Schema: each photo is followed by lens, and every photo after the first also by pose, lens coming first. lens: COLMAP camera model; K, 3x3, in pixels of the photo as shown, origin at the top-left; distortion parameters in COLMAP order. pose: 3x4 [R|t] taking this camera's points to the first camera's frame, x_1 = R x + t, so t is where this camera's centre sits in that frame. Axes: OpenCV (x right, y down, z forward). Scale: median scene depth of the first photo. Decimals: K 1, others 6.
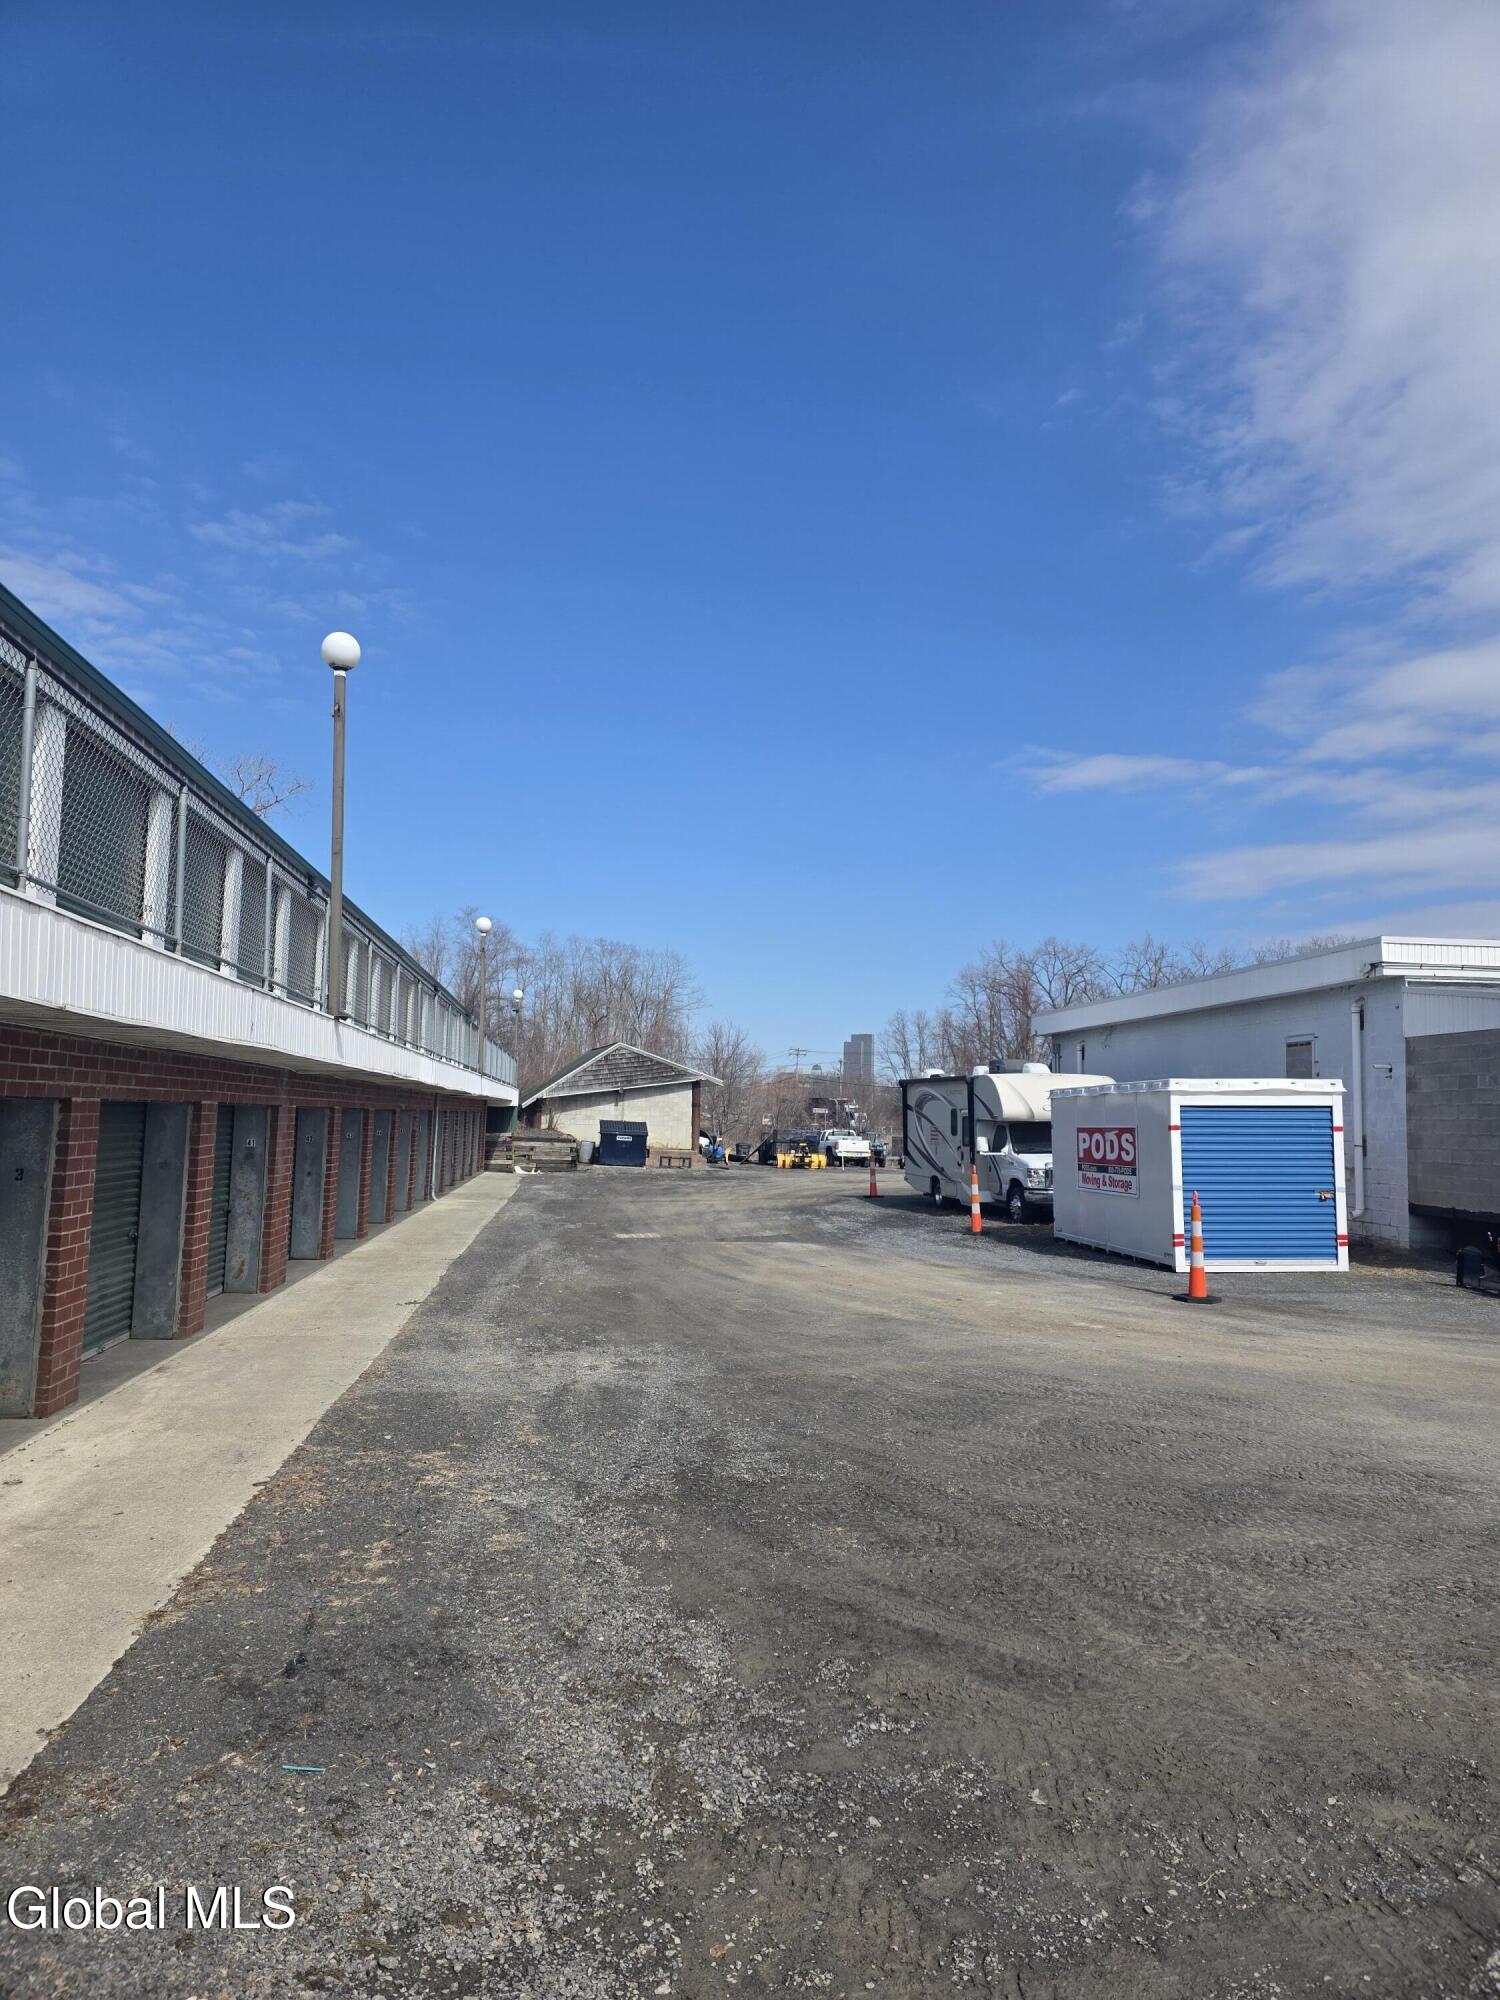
lens RADIAL K [[1339.2, 0, 750.0], [0, 1339.2, 1000.0], [0, 0, 1]] dist [0.102360, -0.111743]
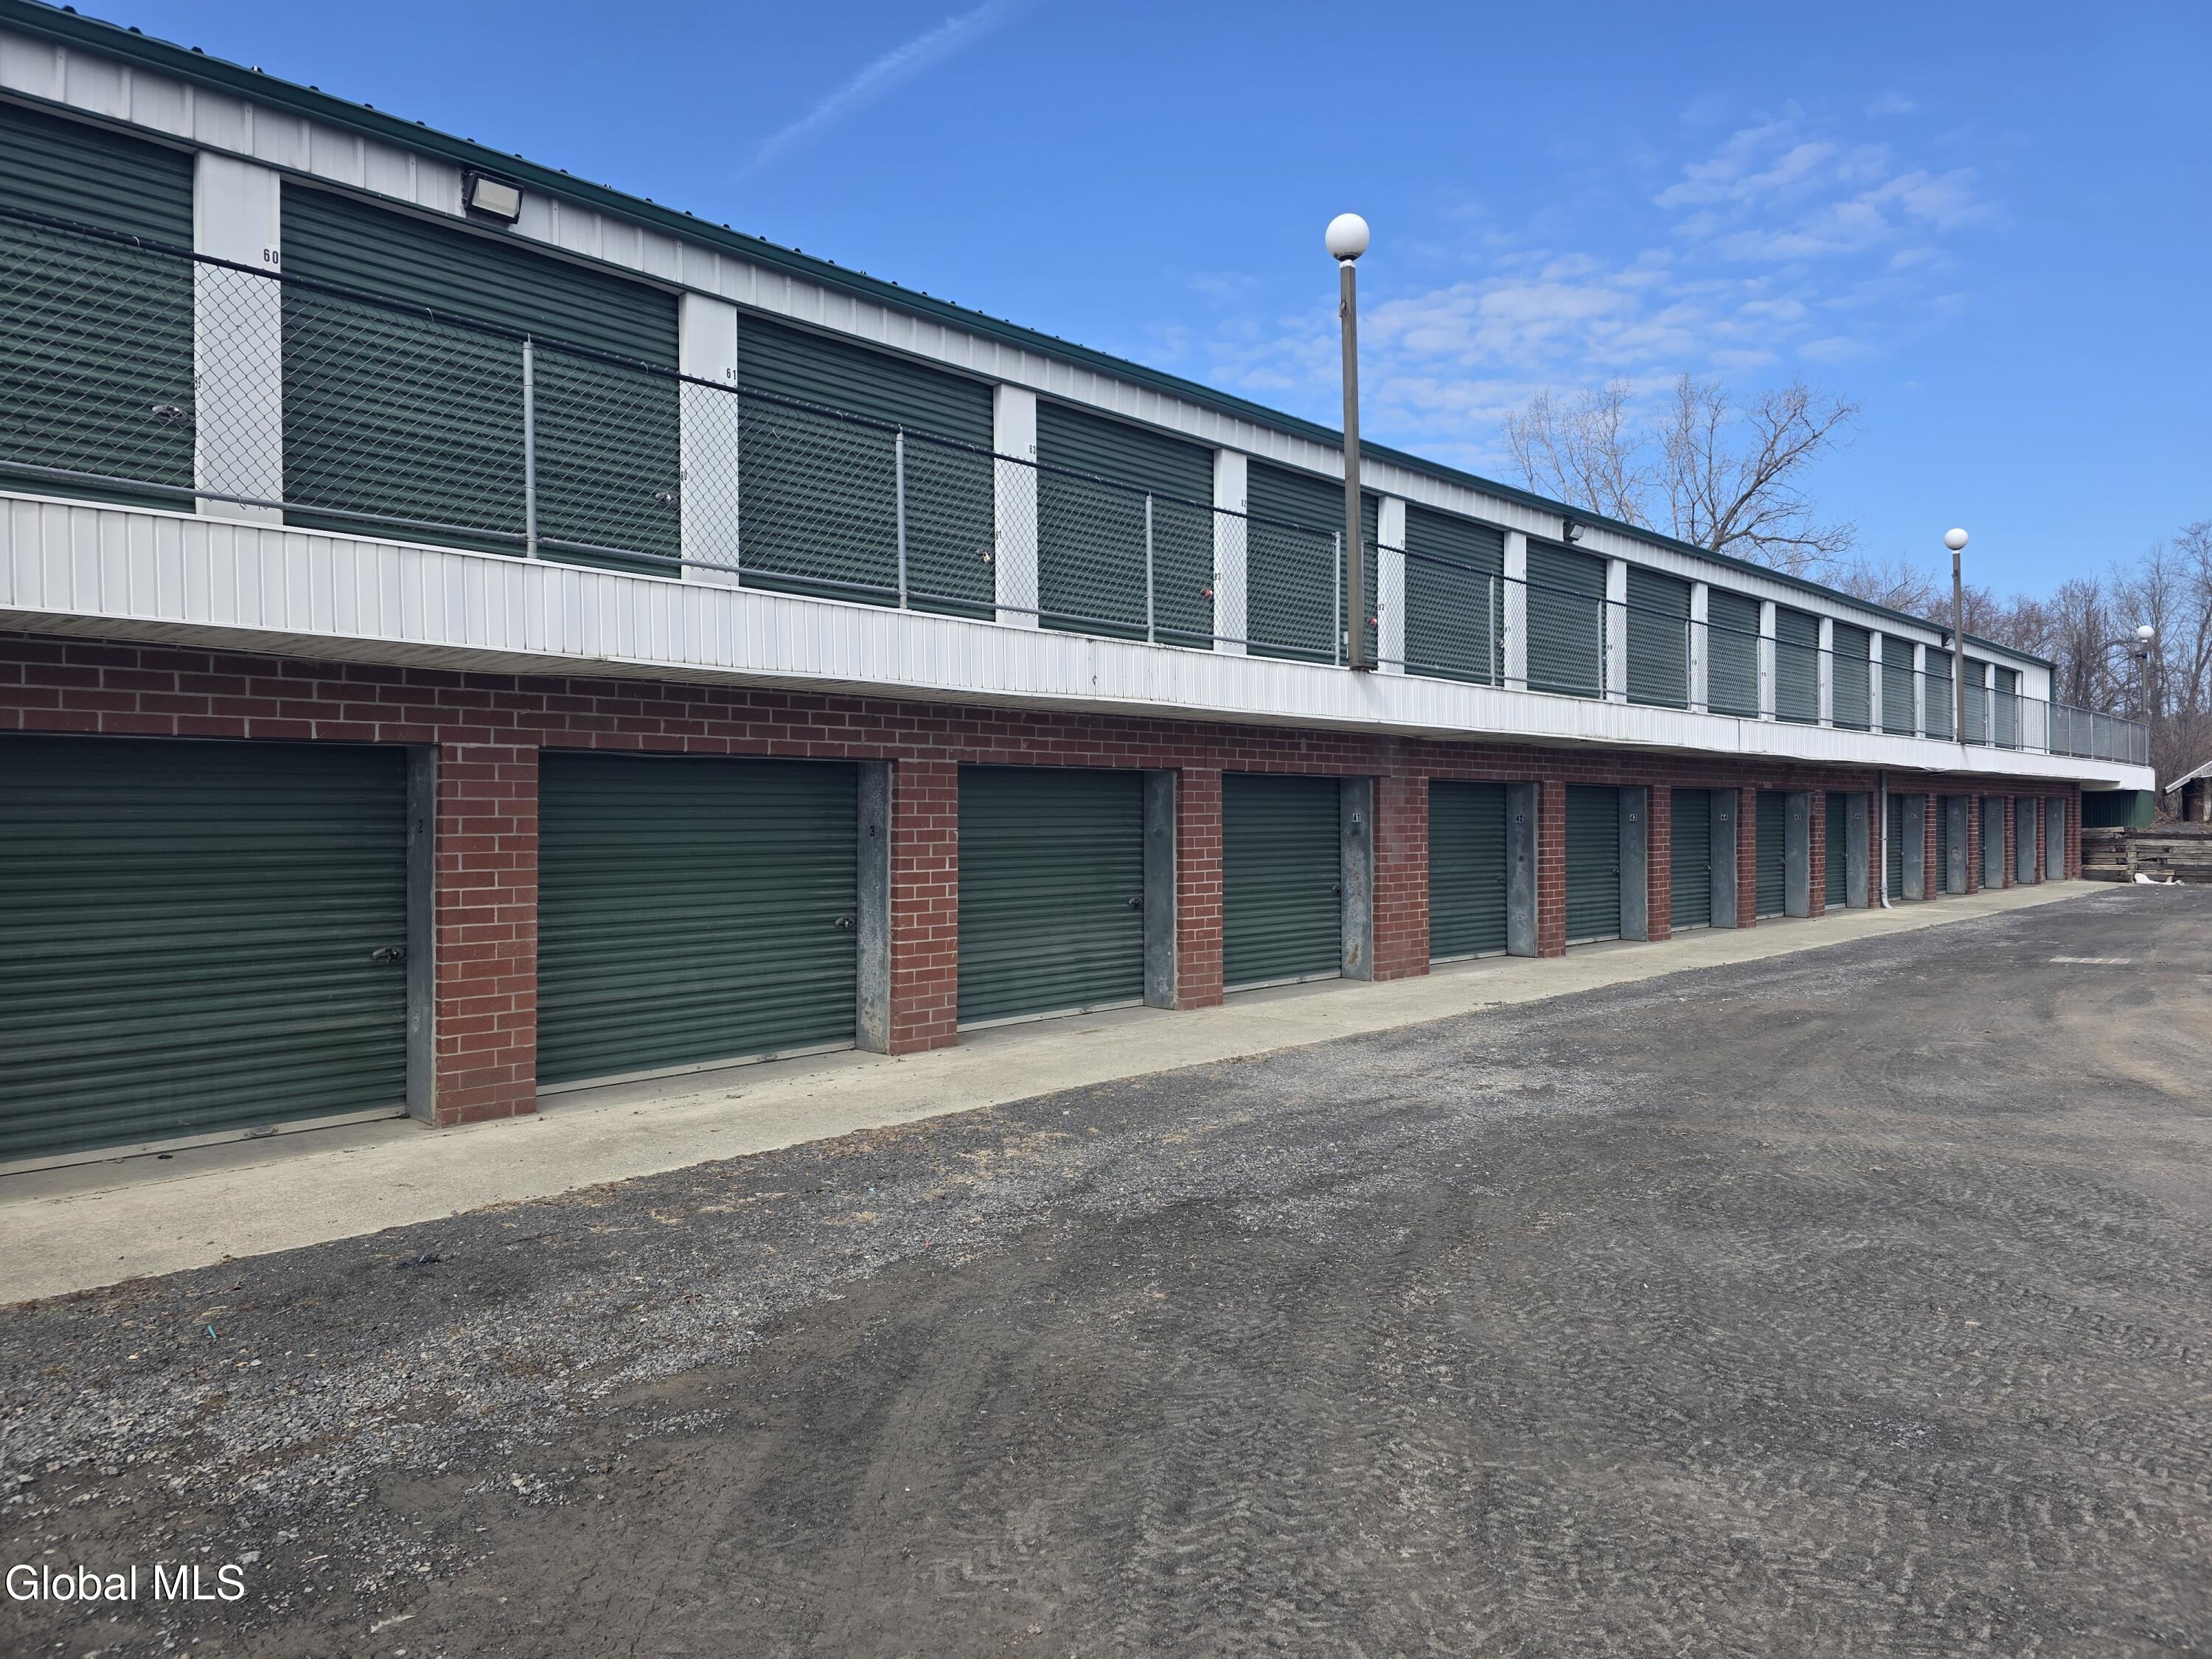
lens RADIAL K [[1481.1, 0, 1107.4], [0, 1481.1, 811.1], [0, 0, 1]] dist [0.102360, -0.111743]
pose [[0.644870, -0.028122, -0.763774, 0.658351], [0.085291, 0.995729, 0.035351, 0.117271], [0.759518, -0.087940, 0.644515, 0.524438]]
